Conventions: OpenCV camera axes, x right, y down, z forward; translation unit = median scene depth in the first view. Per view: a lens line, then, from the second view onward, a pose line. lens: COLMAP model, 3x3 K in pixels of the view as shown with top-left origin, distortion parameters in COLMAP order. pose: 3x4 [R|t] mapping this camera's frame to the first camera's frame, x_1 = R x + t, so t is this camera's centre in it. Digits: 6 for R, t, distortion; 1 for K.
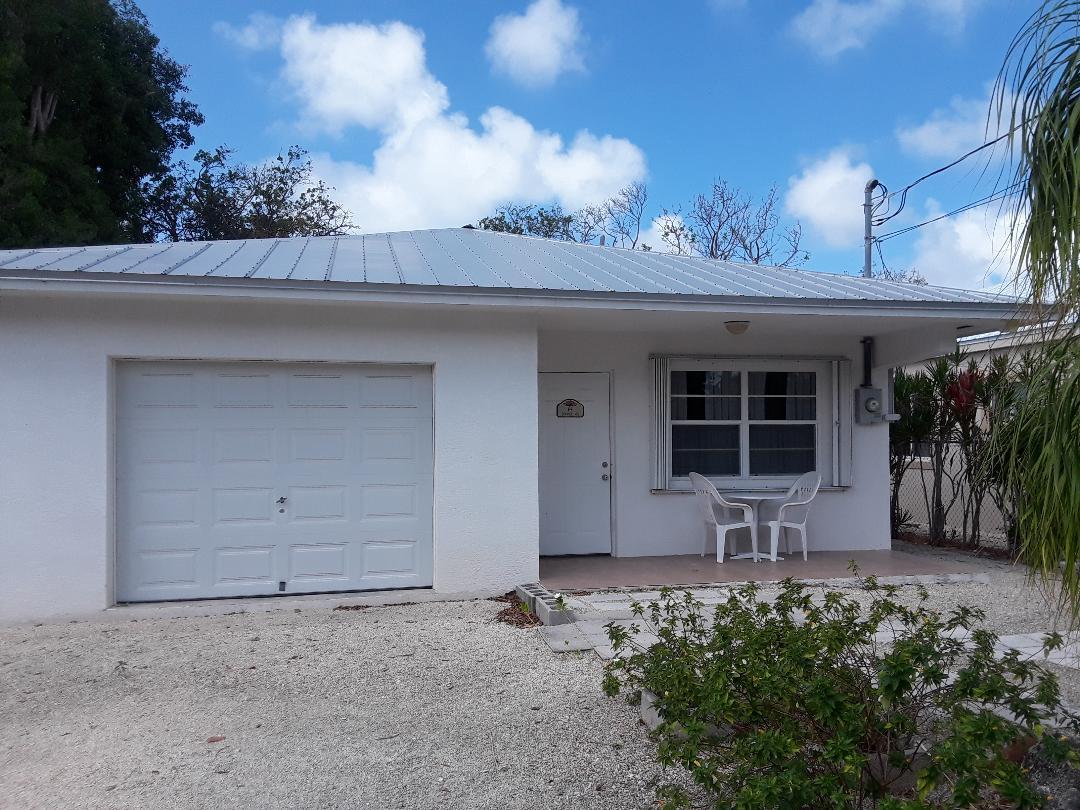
lens RADIAL K [[872.0, 0, 548.8], [0, 872.0, 431.4], [0, 0, 1]] dist [0.120845, -0.217390]
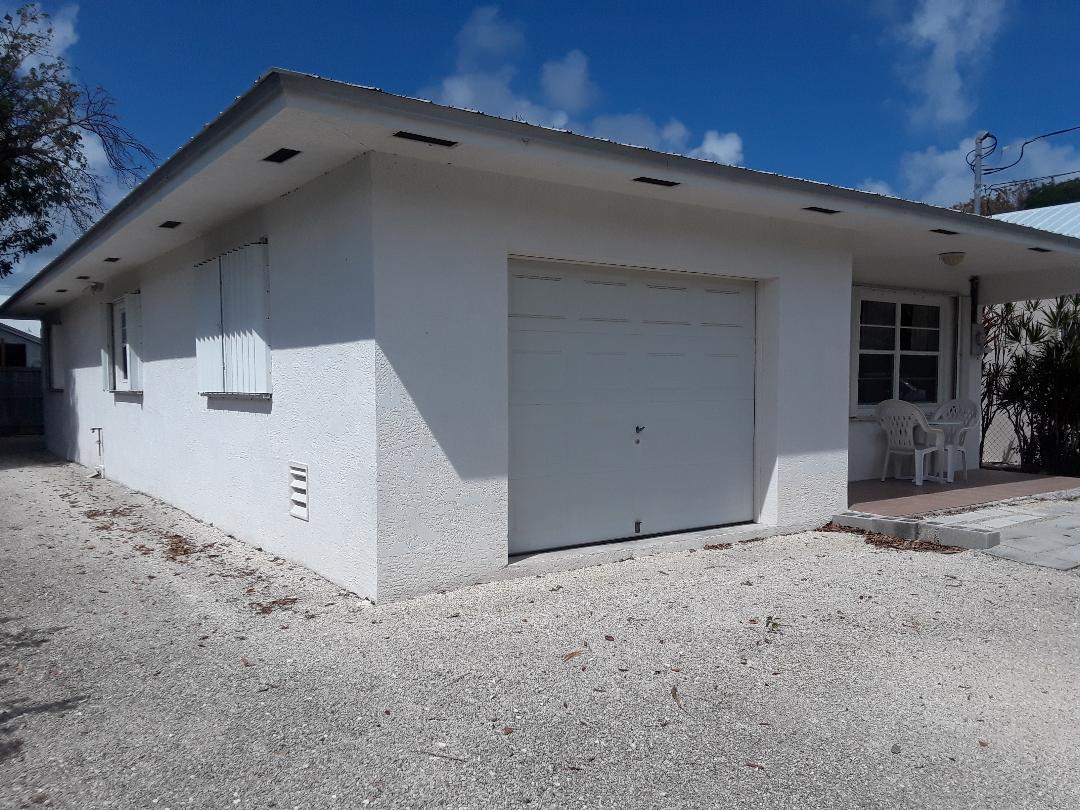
lens RADIAL K [[876.3, 0, 540.0], [0, 876.3, 405.0], [0, 0, 1]] dist [0.048162, 0.001094]
pose [[0.928575, -0.004854, 0.371112, -0.564277], [-0.010049, 0.999219, 0.038215, 0.016523], [-0.371008, -0.039215, 0.927801, 0.177255]]
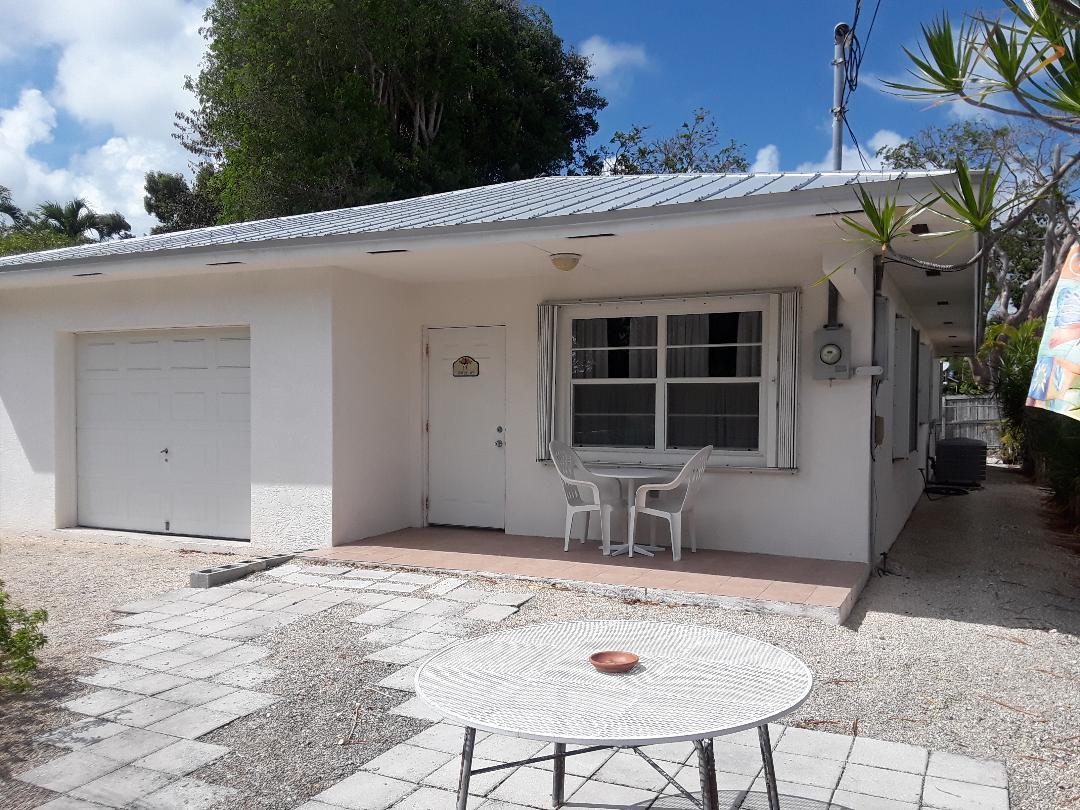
lens RADIAL K [[872.0, 0, 548.8], [0, 872.0, 431.4], [0, 0, 1]] dist [0.120845, -0.217390]
pose [[0.777723, 0.025895, -0.628074, 0.637490], [-0.002238, 0.999259, 0.038429, 0.005191], [0.628603, -0.028482, 0.777204, 0.326989]]
